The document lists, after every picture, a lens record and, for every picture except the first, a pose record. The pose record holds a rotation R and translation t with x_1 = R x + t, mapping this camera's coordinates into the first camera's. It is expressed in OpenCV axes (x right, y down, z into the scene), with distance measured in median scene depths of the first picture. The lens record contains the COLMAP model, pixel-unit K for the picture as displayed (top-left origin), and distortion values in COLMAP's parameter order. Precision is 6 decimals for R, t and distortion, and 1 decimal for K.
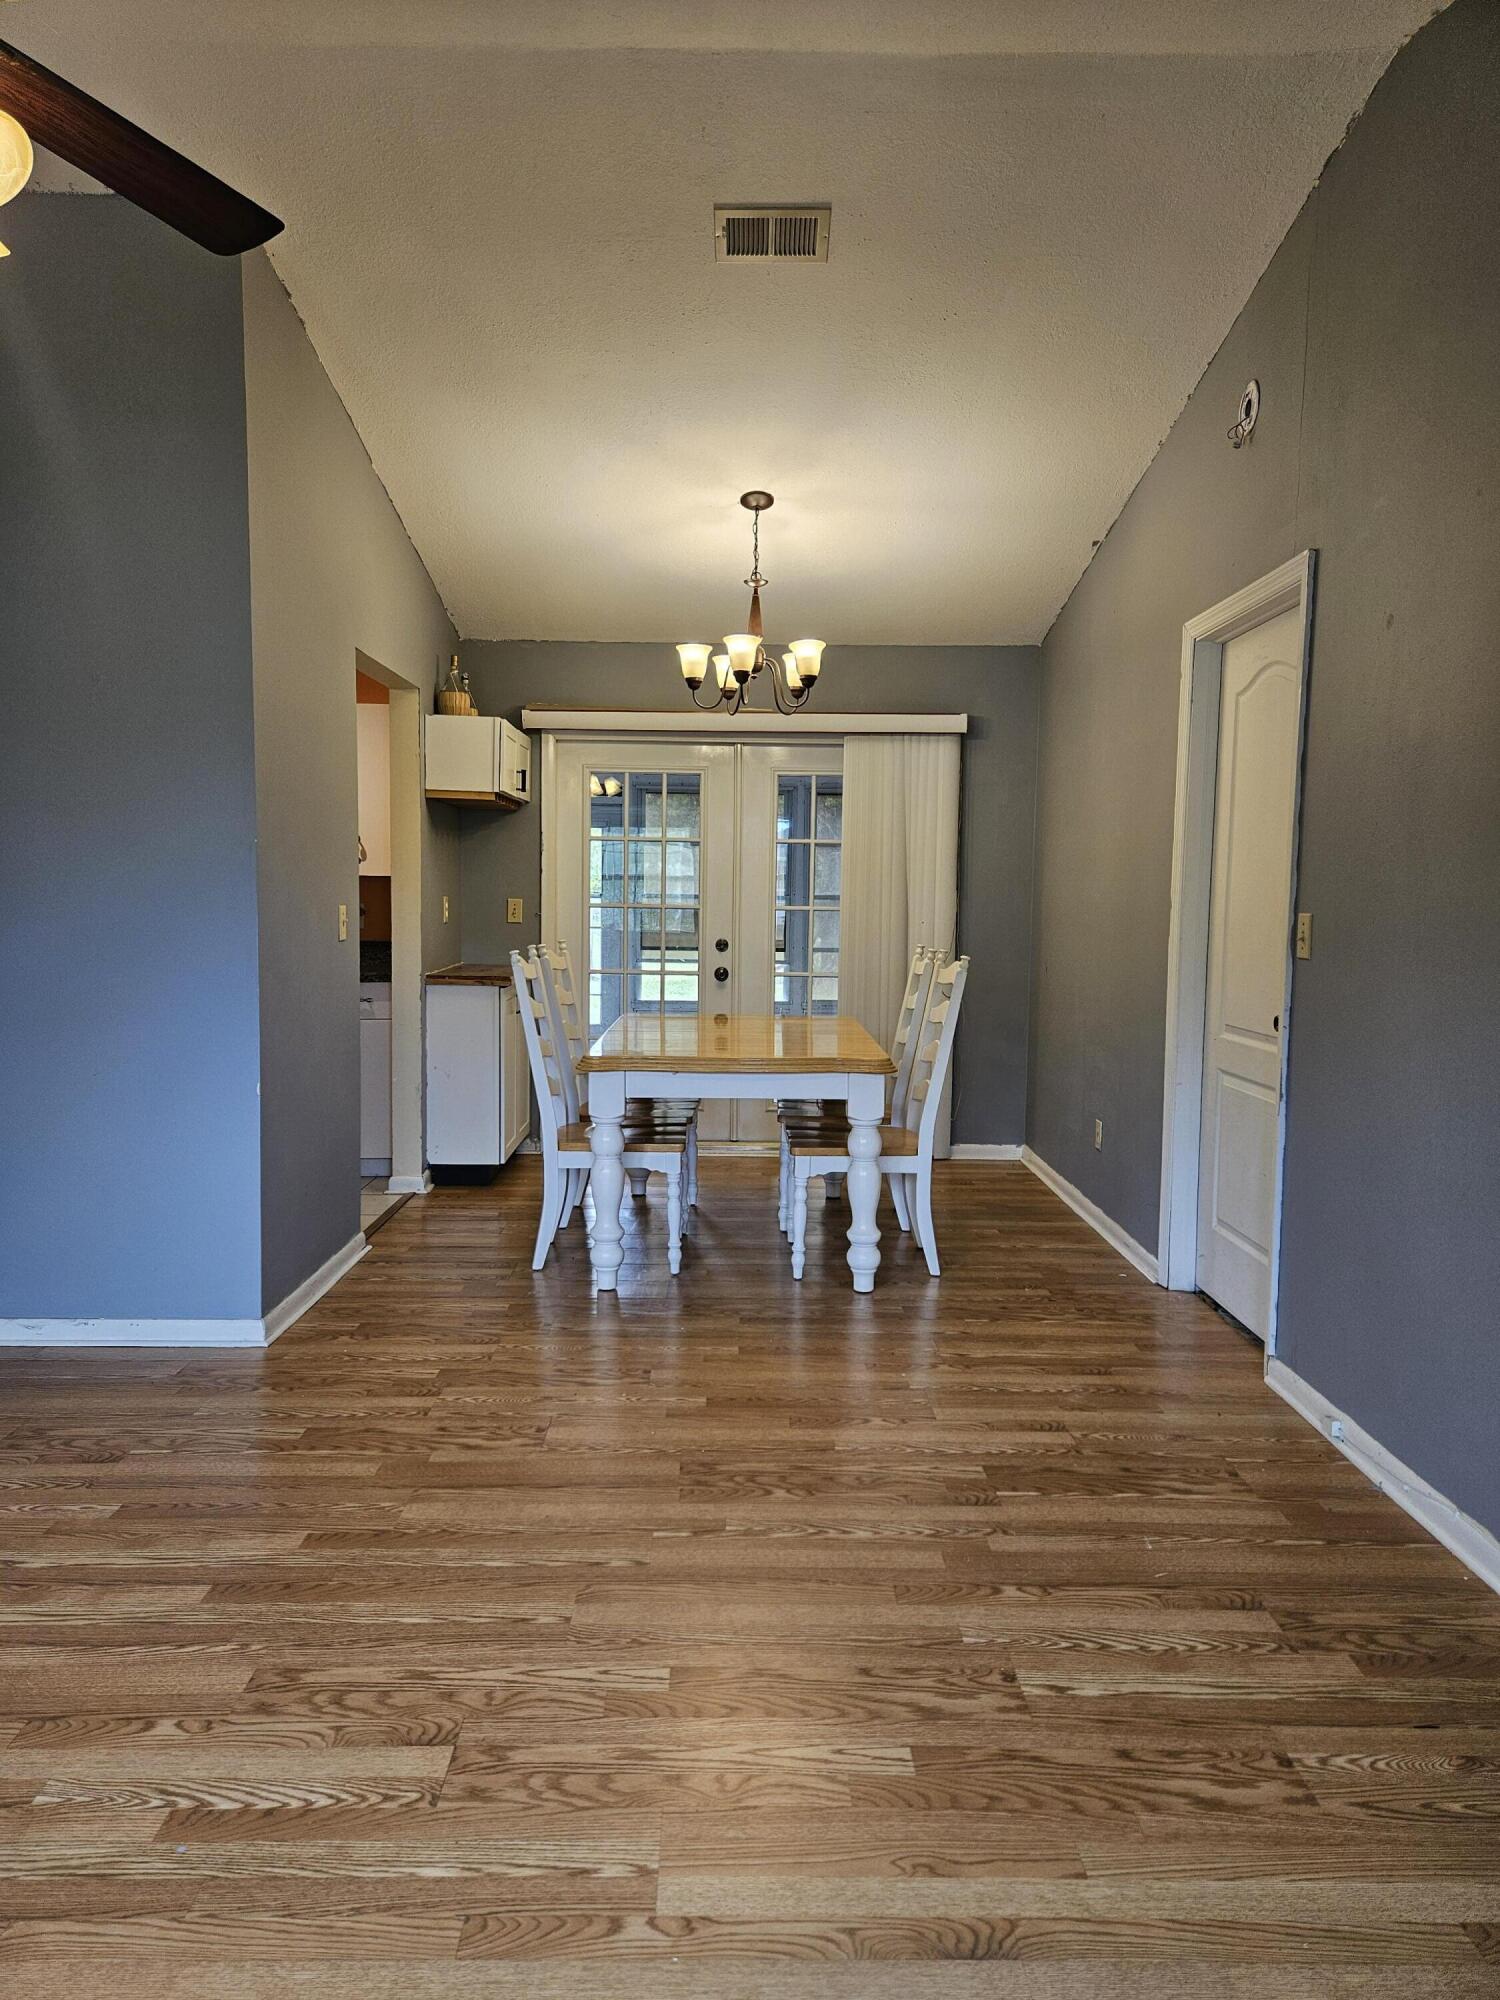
lens RADIAL K [[1334.3, 0, 744.7], [0, 1334.3, 995.5], [0, 0, 1]] dist [0.030528, -0.012086]
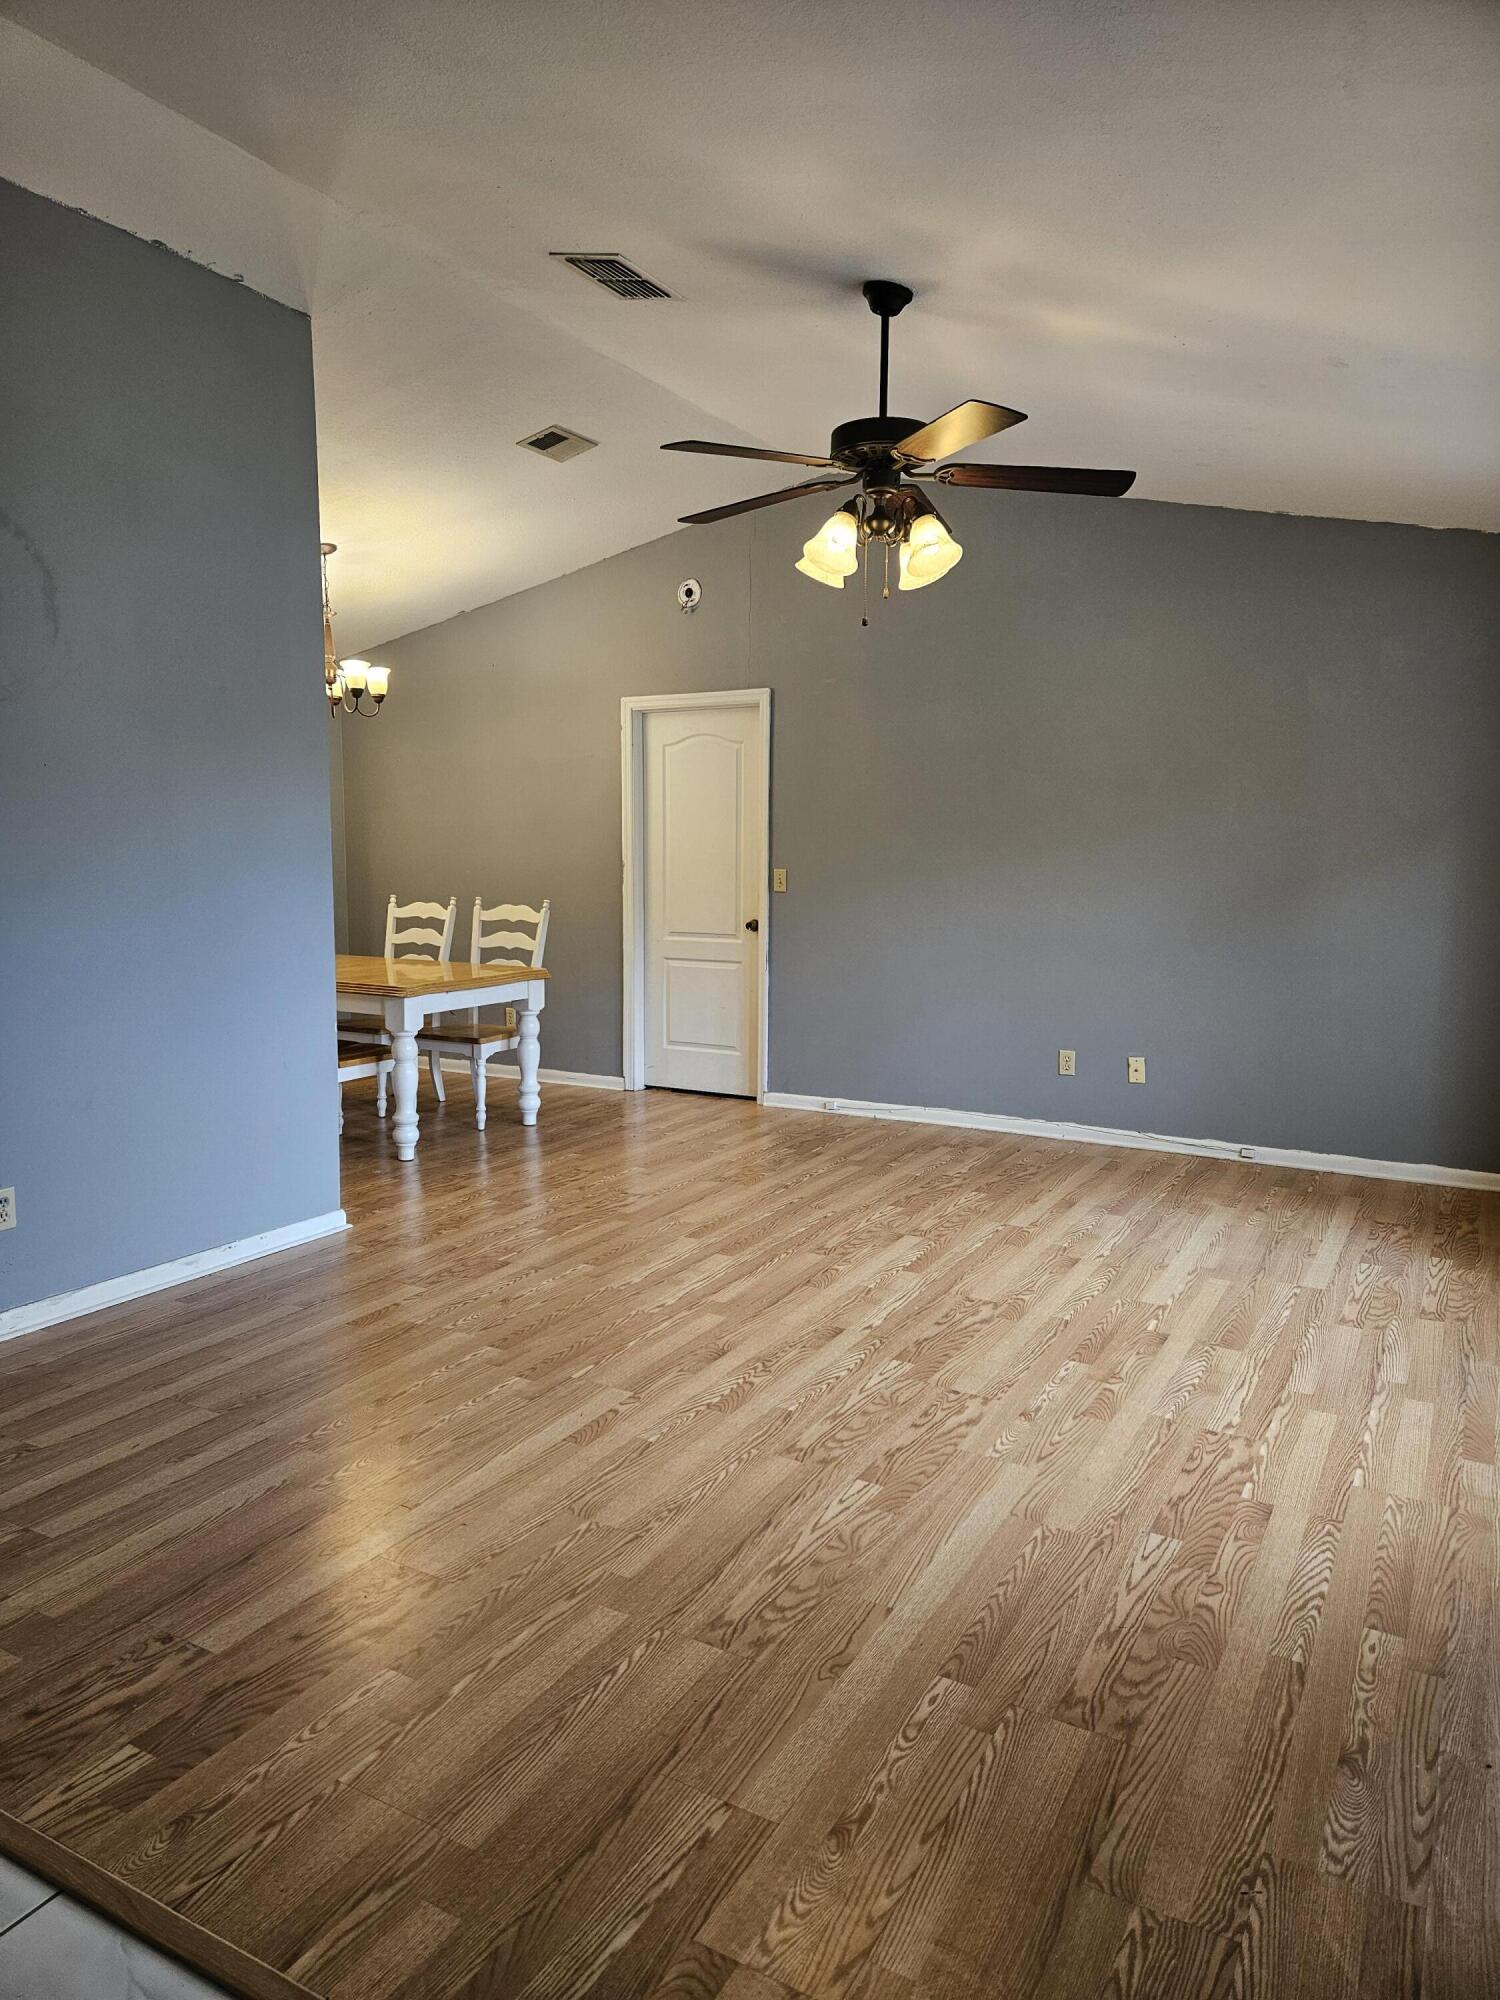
lens RADIAL K [[1334.3, 0, 761.0], [0, 1334.3, 990.9], [0, 0, 1]] dist [0.030528, -0.012086]
pose [[0.489956, -0.100413, 0.865945, -1.497669], [0.077285, 0.994436, 0.071584, -0.021478], [-0.868315, 0.031851, 0.494990, 0.055888]]
